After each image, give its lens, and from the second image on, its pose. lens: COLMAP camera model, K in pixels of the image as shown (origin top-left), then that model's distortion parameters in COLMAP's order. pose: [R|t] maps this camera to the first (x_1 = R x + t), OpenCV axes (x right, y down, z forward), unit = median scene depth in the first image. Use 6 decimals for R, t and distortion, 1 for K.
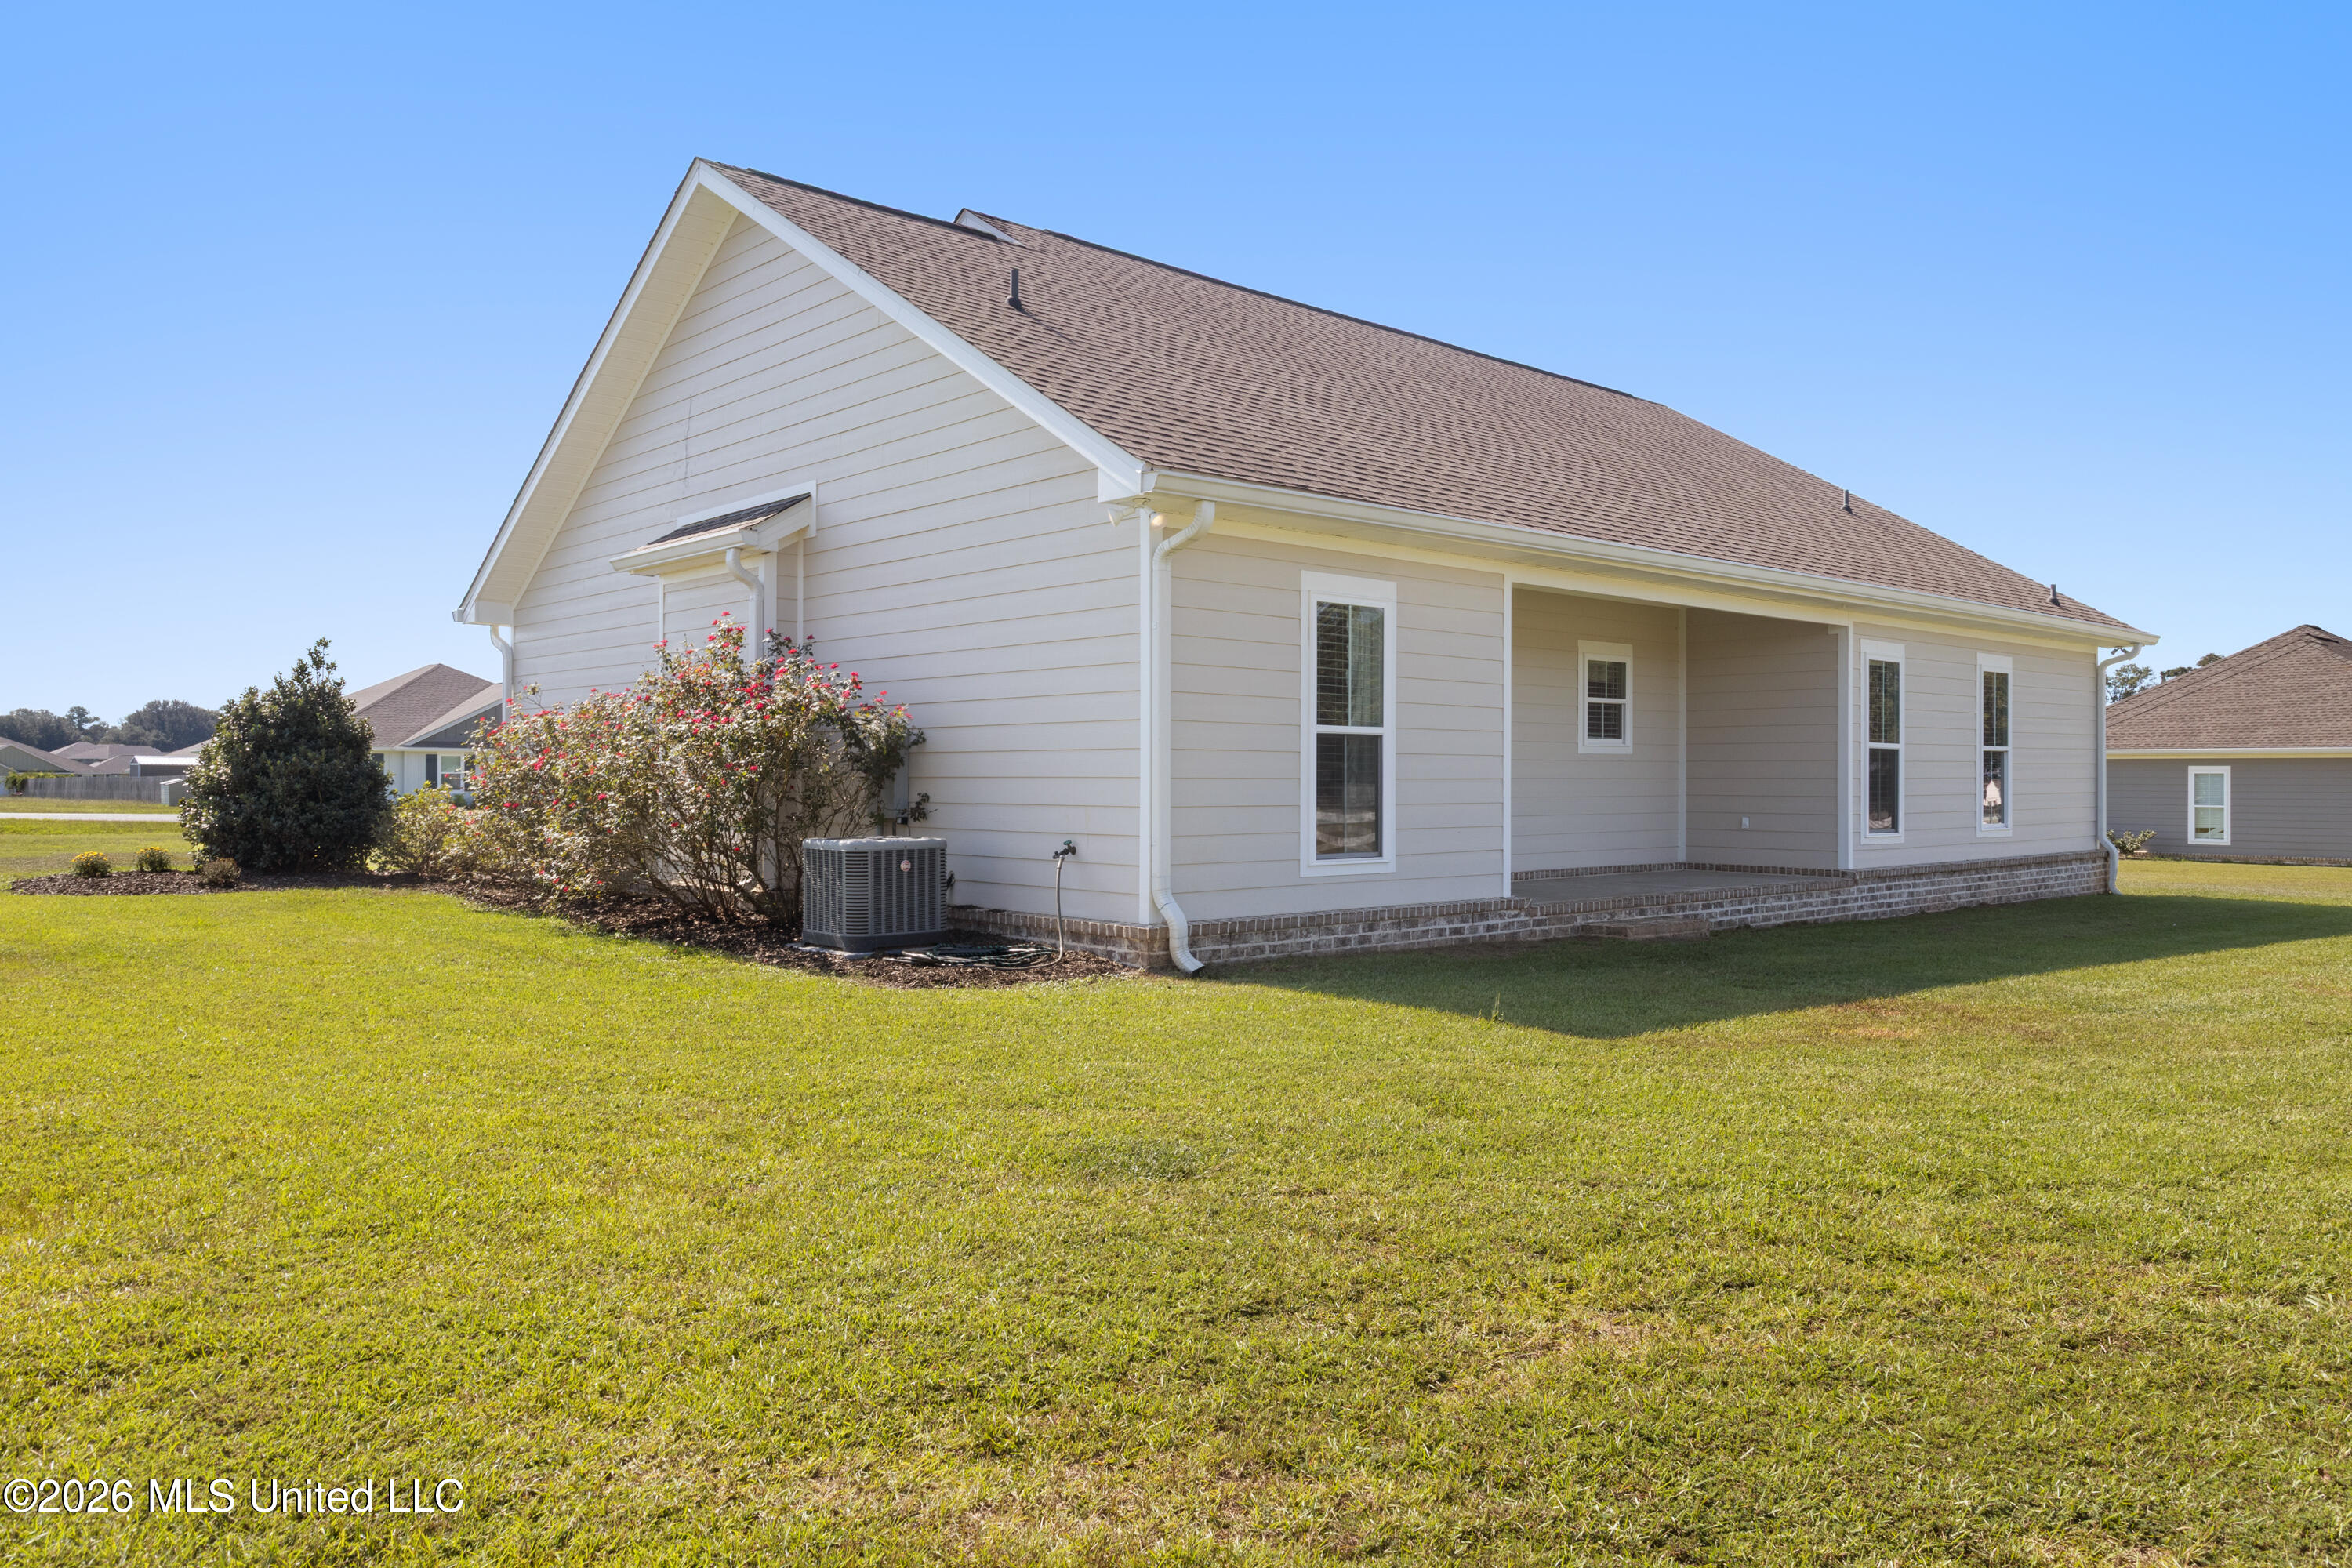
lens RADIAL K [[1720.1, 0, 1184.4], [0, 1720.1, 784.1], [0, 0, 1]] dist [0.001523, 0.000776]
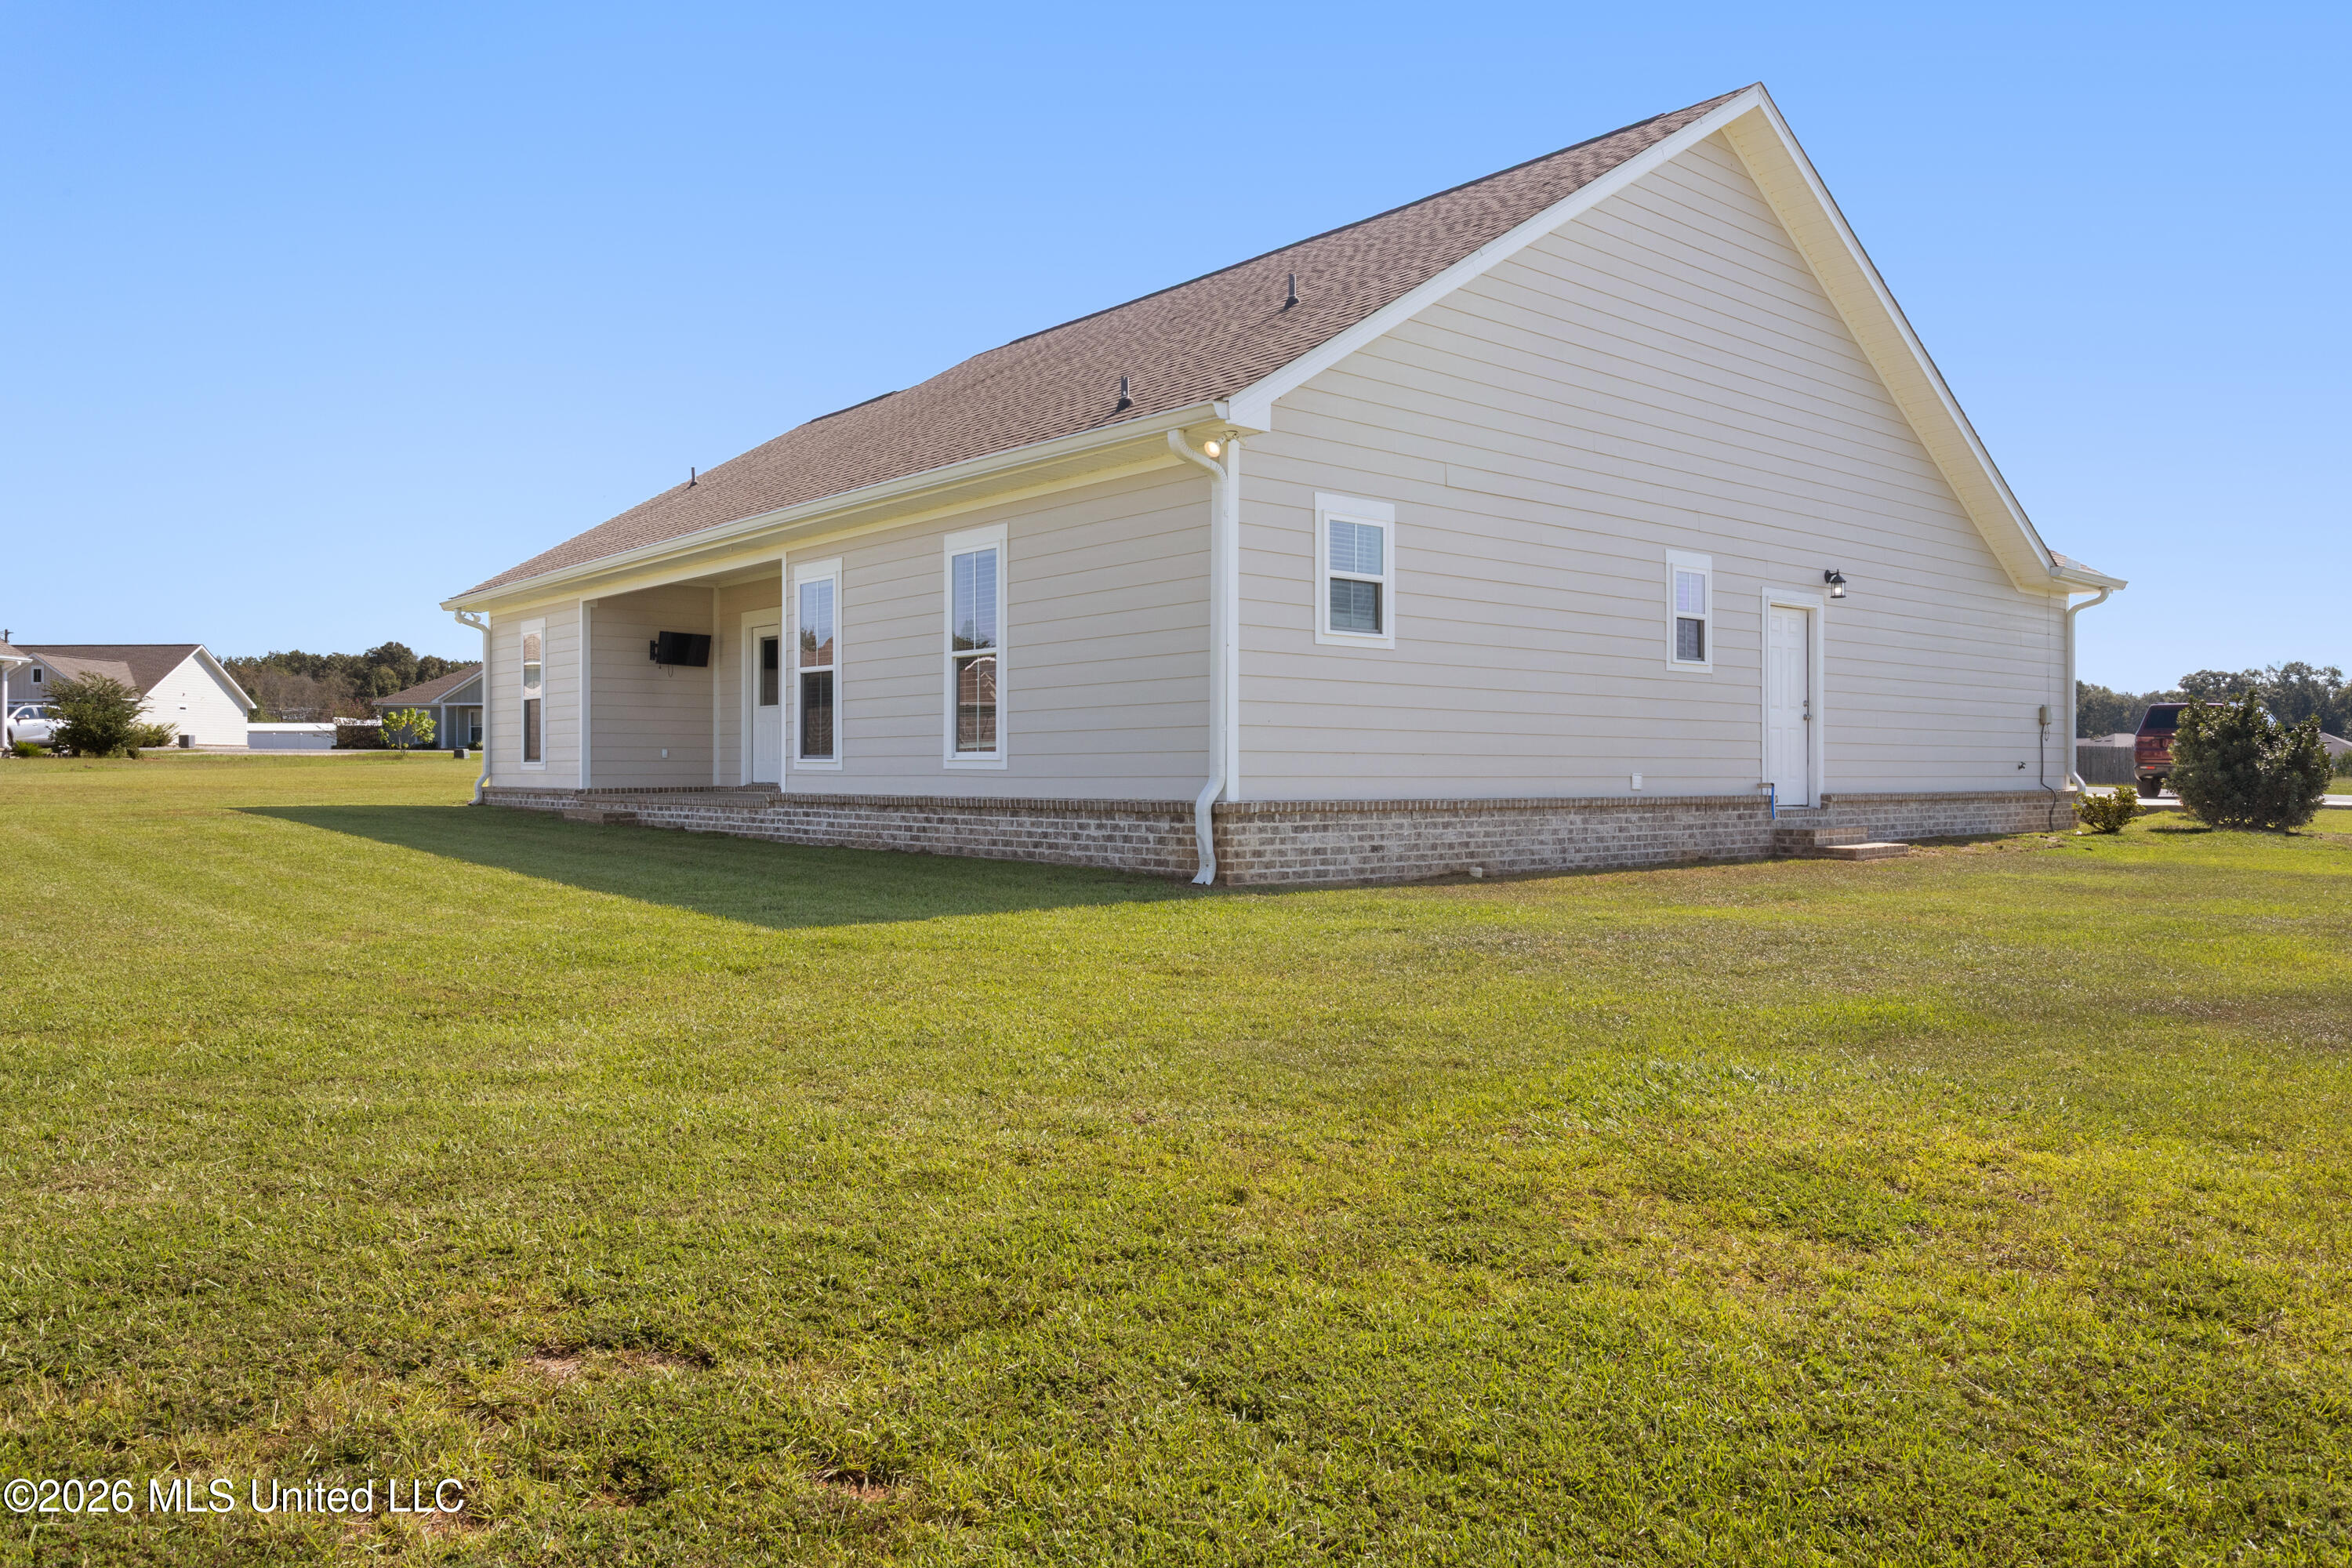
lens RADIAL K [[1605.2, 0, 1170.7], [0, 1605.2, 772.0], [0, 0, 1]] dist [-0.003708, -0.000065]
pose [[-0.035411, 0.007951, -0.999341, 1.724910], [0.002252, 0.999966, 0.007876, 0.039911], [0.999370, -0.001971, -0.035428, 1.639346]]
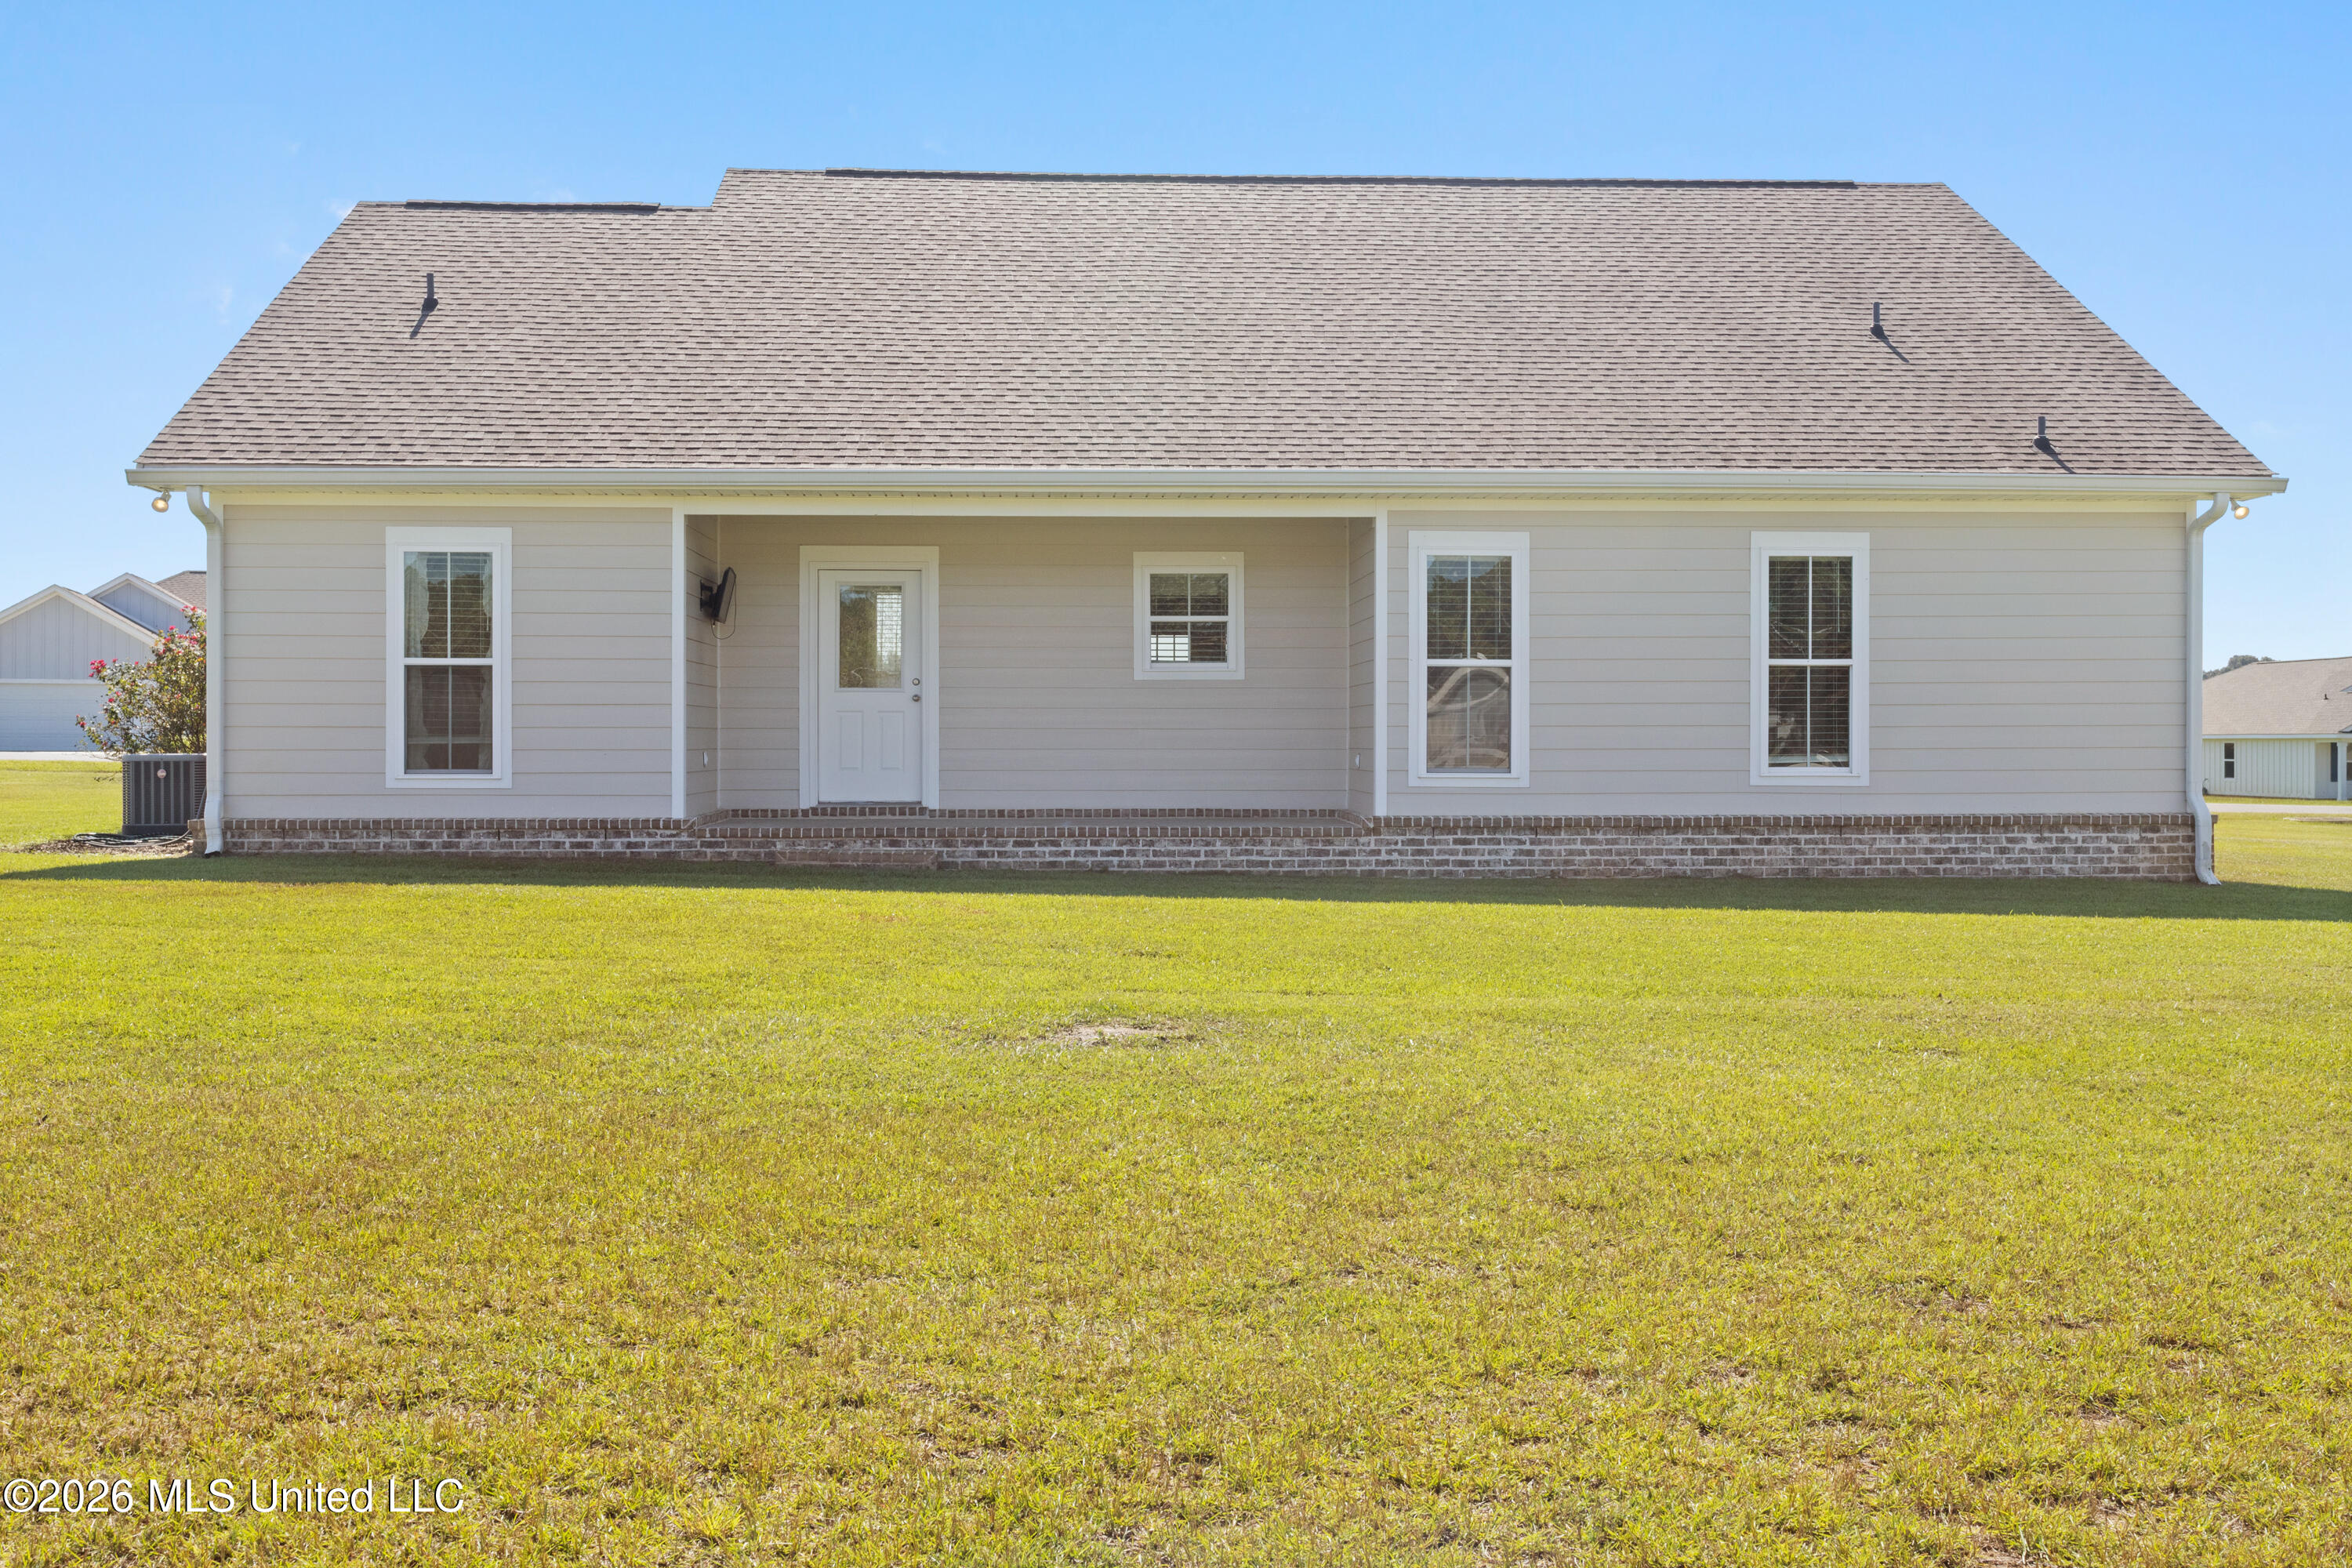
lens RADIAL K [[2248.6, 0, 1175.7], [0, 2248.6, 773.8], [0, 0, 1]] dist [0.019697, 0.000000]
pose [[0.736624, 0.002641, -0.676297, 1.337068], [-0.000815, 0.999995, 0.003017, 0.035022], [0.676302, -0.001672, 0.736623, 0.206864]]
